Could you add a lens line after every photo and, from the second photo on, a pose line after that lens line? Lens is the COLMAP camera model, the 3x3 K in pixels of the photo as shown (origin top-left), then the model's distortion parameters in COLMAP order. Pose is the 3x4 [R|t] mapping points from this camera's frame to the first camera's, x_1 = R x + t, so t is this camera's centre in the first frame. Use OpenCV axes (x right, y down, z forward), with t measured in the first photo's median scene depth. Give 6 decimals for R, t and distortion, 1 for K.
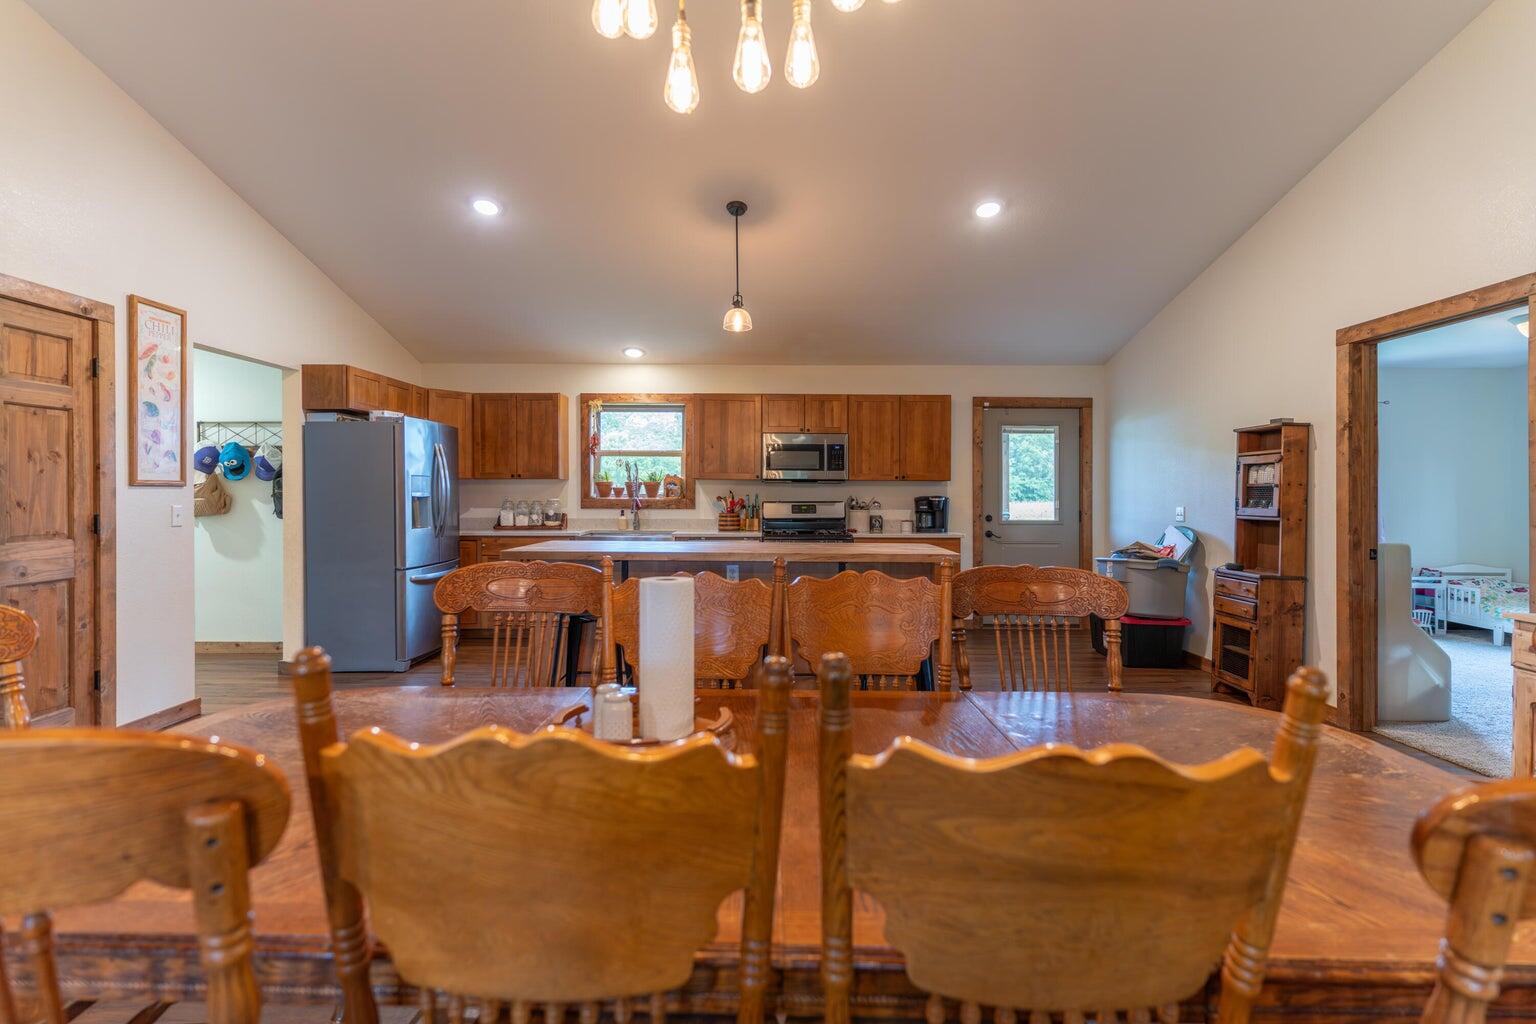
lens RADIAL K [[728.9, 0, 762.3], [0, 728.9, 495.5], [0, 0, 1]] dist [0.001503, -0.000635]
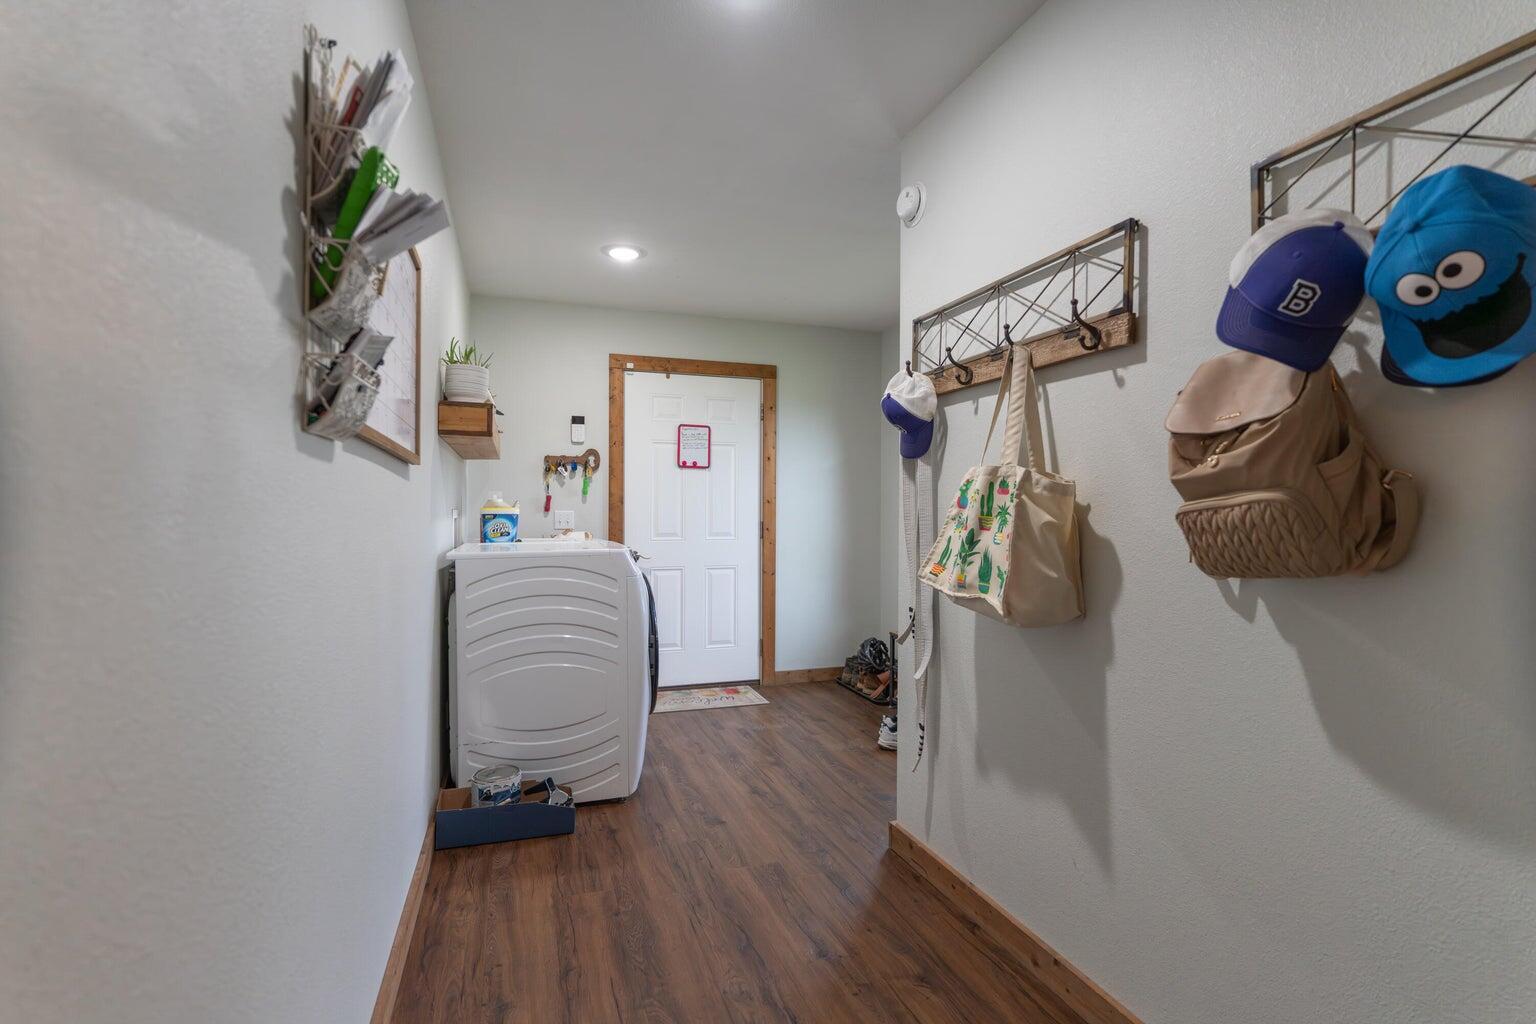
lens RADIAL K [[728.9, 0, 763.5], [0, 728.9, 509.2], [0, 0, 1]] dist [0.001503, -0.000635]
pose [[0.318665, 0.000096, -0.947867, -0.508193], [-0.005518, 0.999983, -0.001753, 0.007638], [0.947851, 0.005789, 0.318660, 0.655660]]
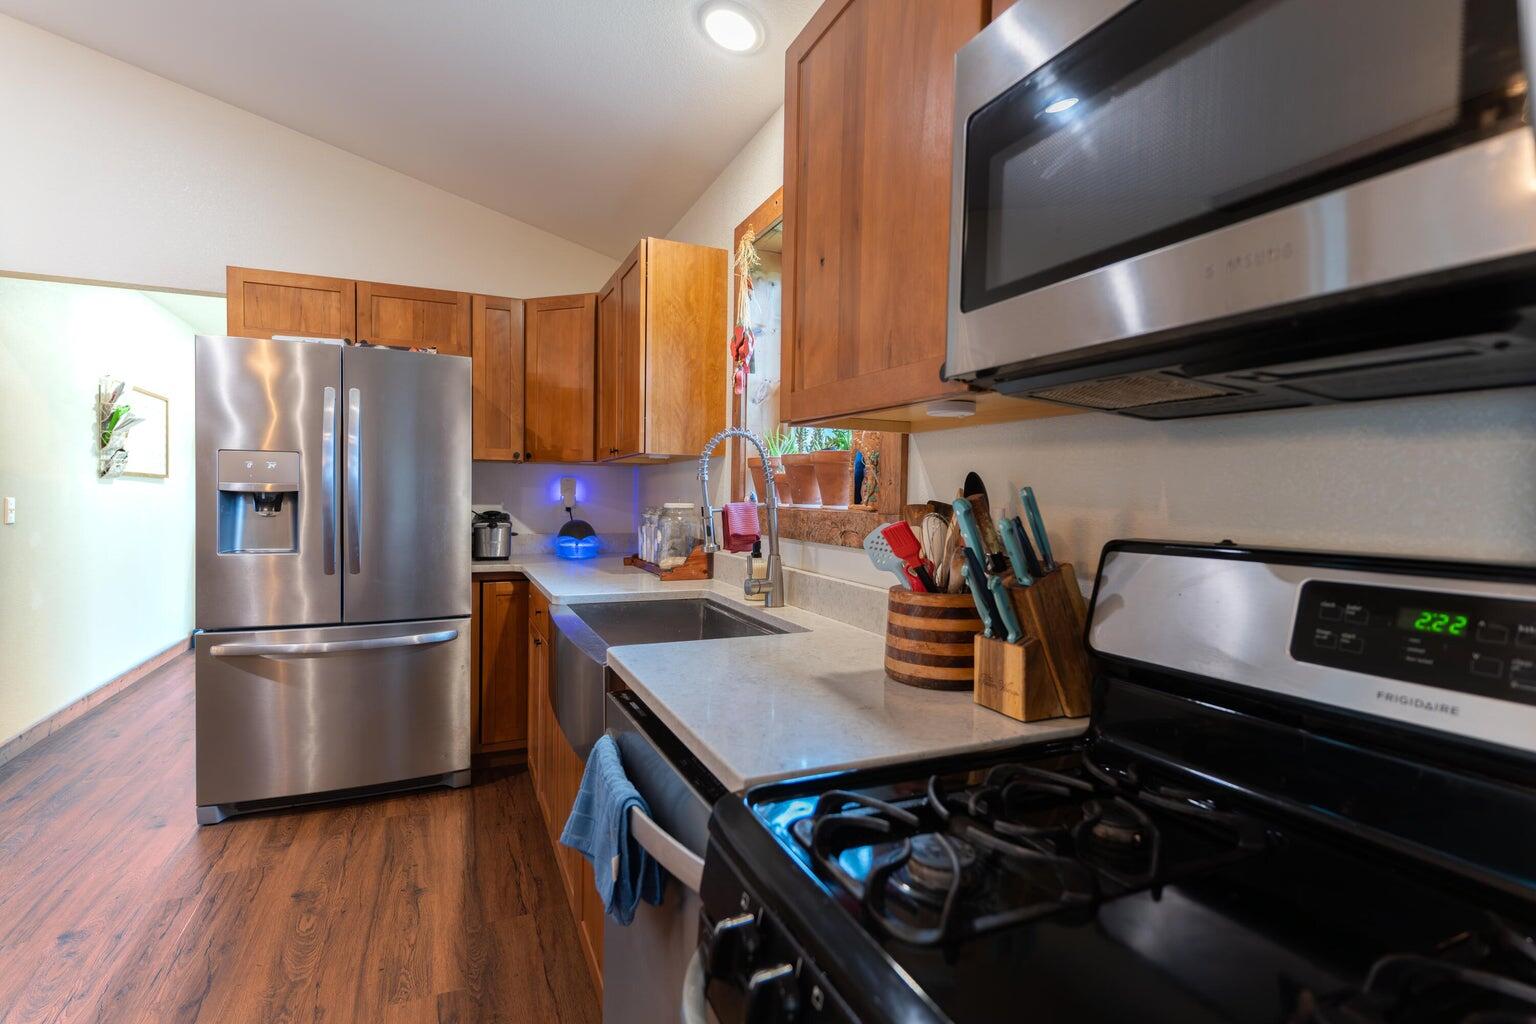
lens RADIAL K [[728.9, 0, 764.5], [0, 728.9, 513.0], [0, 0, 1]] dist [0.001503, -0.000635]
pose [[0.405556, 0.027264, -0.913663, 0.114880], [-0.016579, 0.999610, 0.022470, -0.000358], [0.913920, 0.006035, 0.405850, 0.877133]]
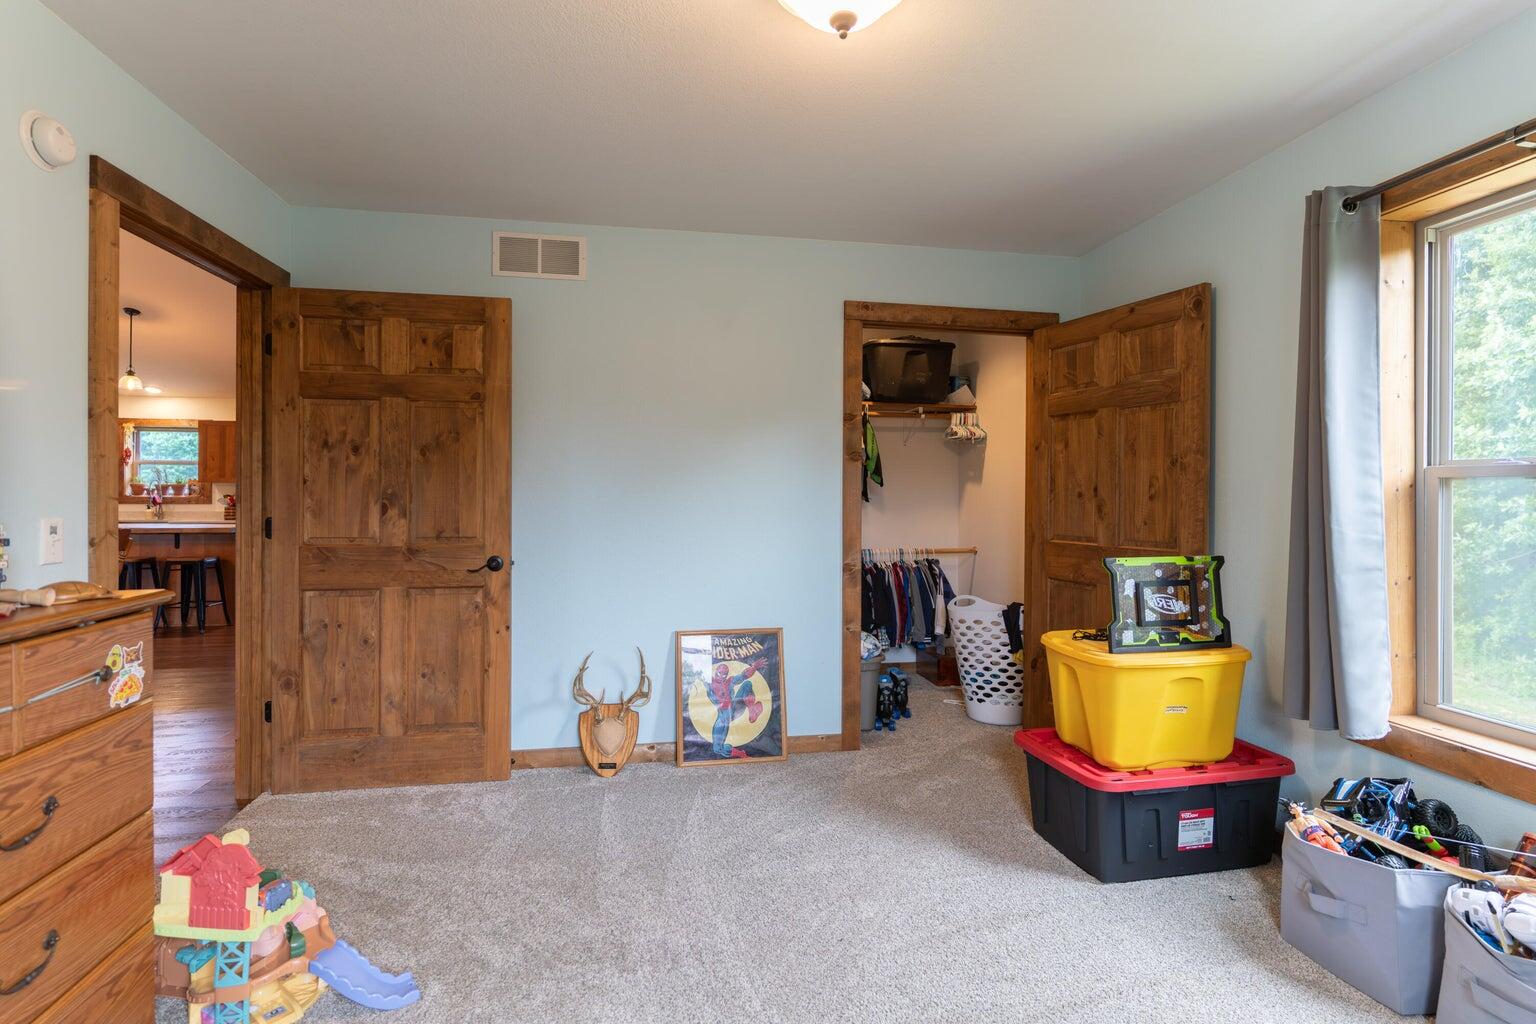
lens RADIAL K [[728.9, 0, 761.5], [0, 728.9, 500.8], [0, 0, 1]] dist [0.001503, -0.000635]
pose [[0.985449, -0.000803, 0.169972, 0.712583], [-0.000963, 0.999946, 0.010306, -0.002863], [-0.169971, -0.010319, 0.985395, -0.543262]]
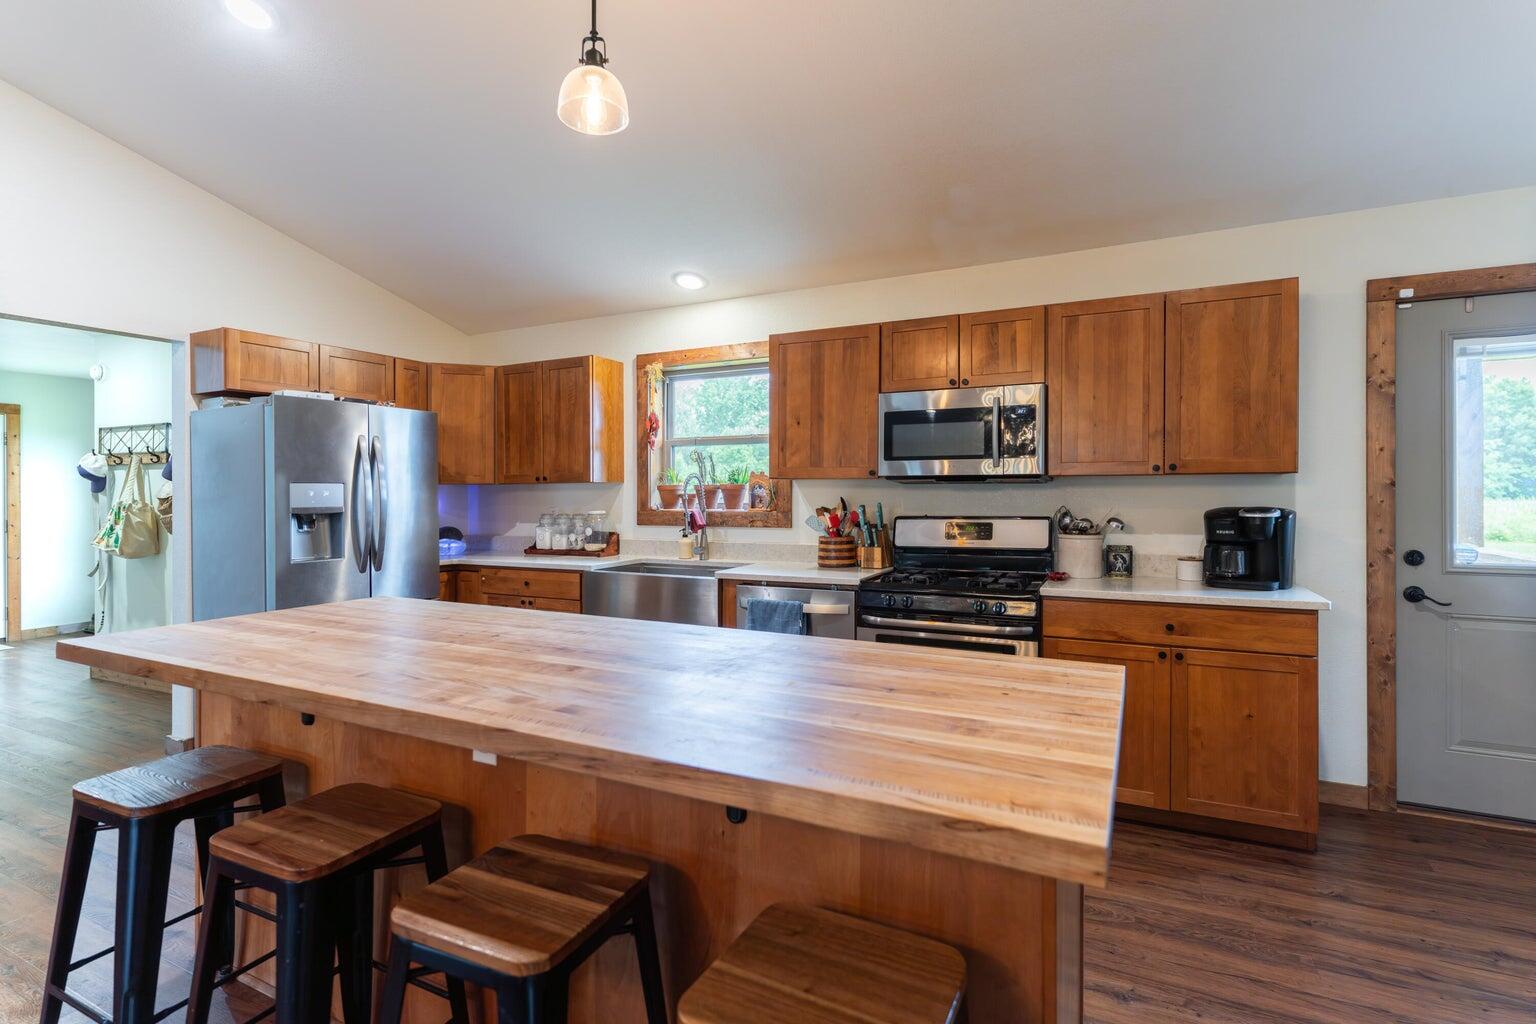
lens RADIAL K [[728.9, 0, 764.0], [0, 728.9, 498.3], [0, 0, 1]] dist [0.001503, -0.000635]
pose [[0.896935, -0.006045, -0.442122, 0.160420], [0.008361, 0.999960, 0.003291, -0.008628], [0.442084, -0.006649, 0.896949, 0.453941]]
